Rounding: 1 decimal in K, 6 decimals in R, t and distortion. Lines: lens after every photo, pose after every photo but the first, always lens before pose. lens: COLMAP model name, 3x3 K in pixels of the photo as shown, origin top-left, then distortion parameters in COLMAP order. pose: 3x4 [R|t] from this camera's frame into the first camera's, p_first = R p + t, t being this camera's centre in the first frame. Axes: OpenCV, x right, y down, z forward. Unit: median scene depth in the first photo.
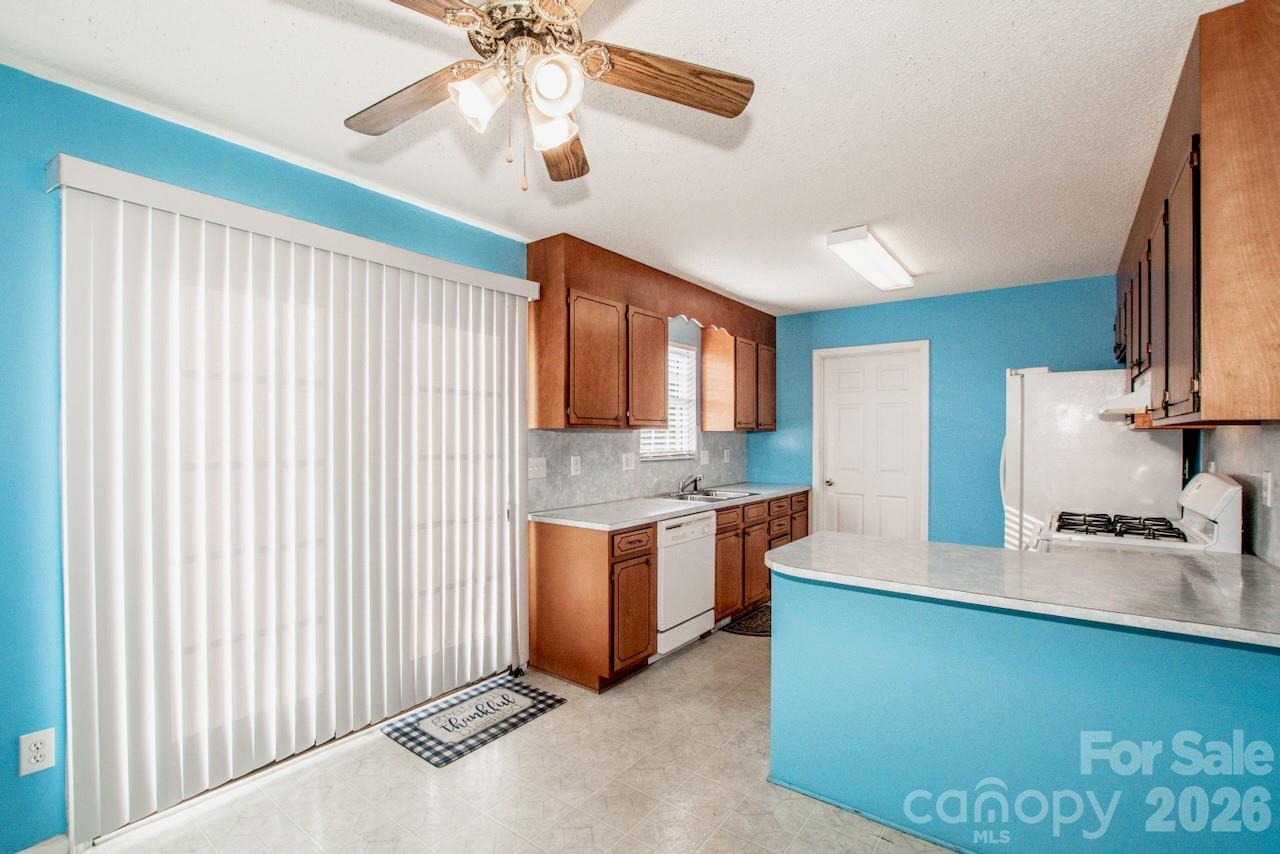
lens RADIAL K [[582.2, 0, 641.3], [0, 582.2, 434.1], [0, 0, 1]] dist [0.000198, 0.000563]
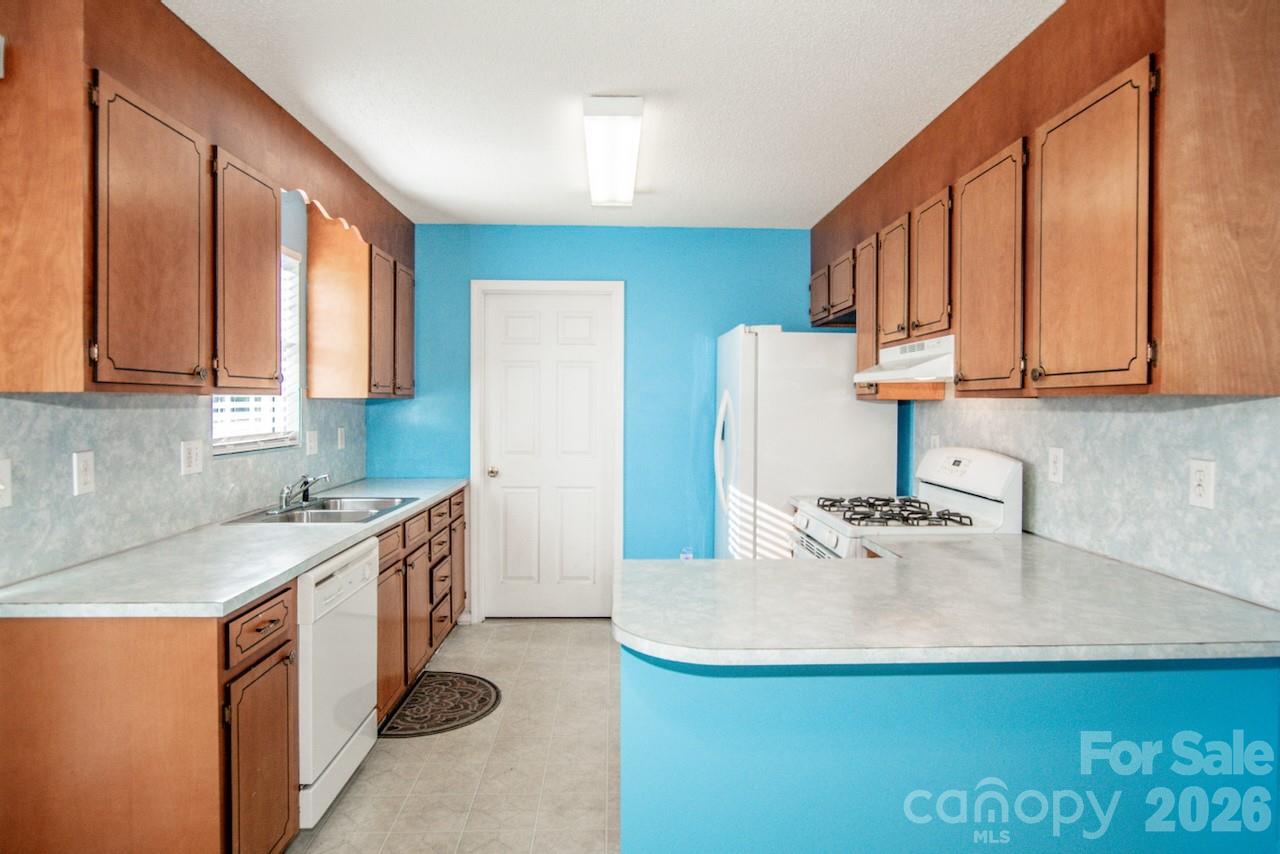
lens RADIAL K [[745.6, 0, 642.1], [0, 745.6, 408.3], [0, 0, 1]] dist [-0.007951, 0.001459]
pose [[0.785918, -0.002164, 0.618328, -0.124497], [-0.004588, 0.999946, 0.009330, -0.004265], [-0.618314, -0.010169, 0.785865, 0.263299]]
